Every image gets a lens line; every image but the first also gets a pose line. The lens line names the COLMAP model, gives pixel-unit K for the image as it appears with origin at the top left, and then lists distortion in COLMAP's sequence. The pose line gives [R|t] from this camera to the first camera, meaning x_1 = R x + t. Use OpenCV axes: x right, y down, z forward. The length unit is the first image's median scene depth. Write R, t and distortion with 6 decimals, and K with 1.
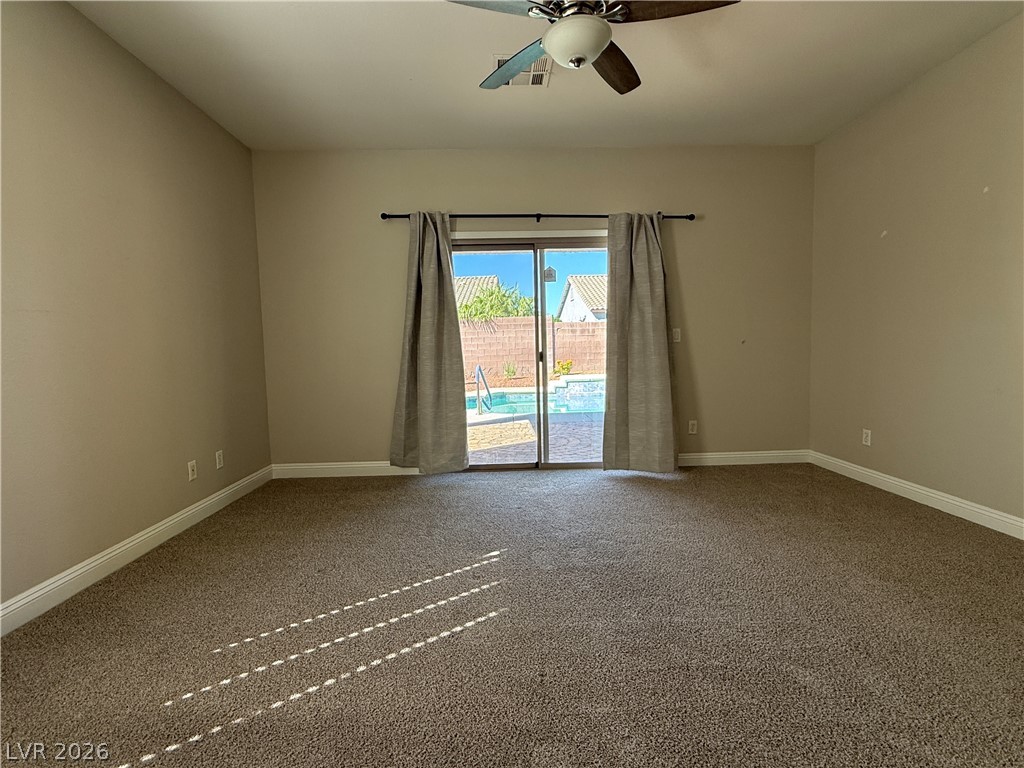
lens RADIAL K [[482.3, 0, 516.8], [0, 482.3, 387.2], [0, 0, 1]] dist [-0.000477, -0.000719]
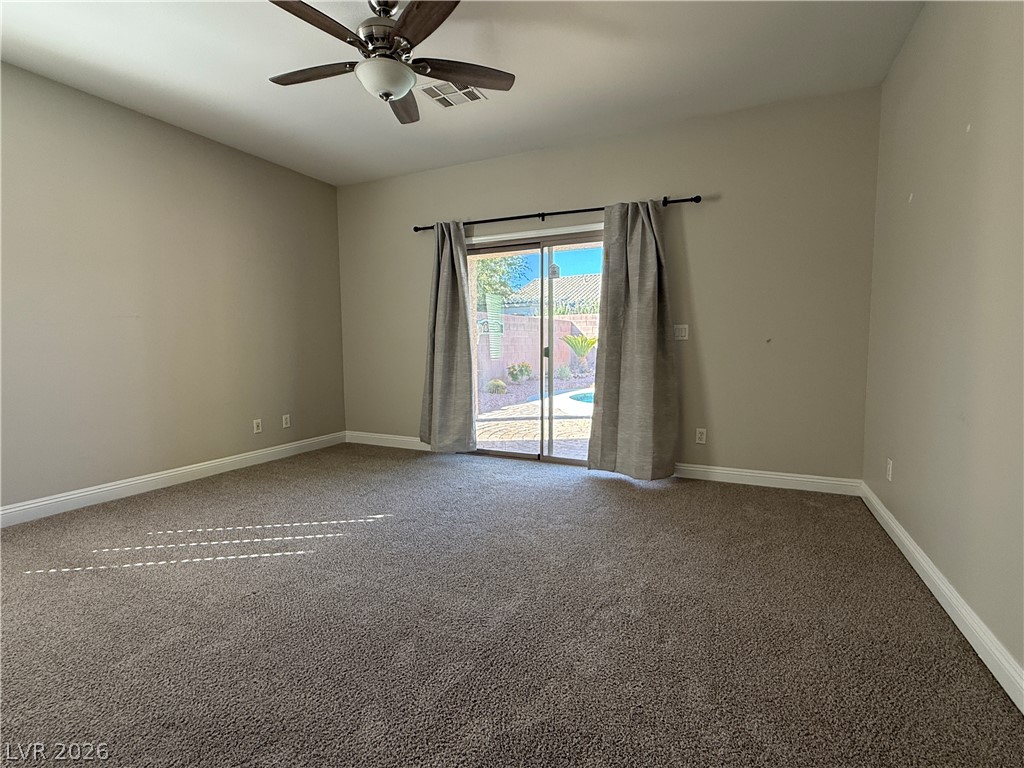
lens RADIAL K [[482.3, 0, 515.1], [0, 482.3, 387.1], [0, 0, 1]] dist [-0.000477, -0.000719]
pose [[0.893016, 0.057560, -0.446329, 0.478379], [-0.050799, 0.998341, 0.027112, -0.014104], [0.447149, -0.001538, 0.894458, 0.054455]]
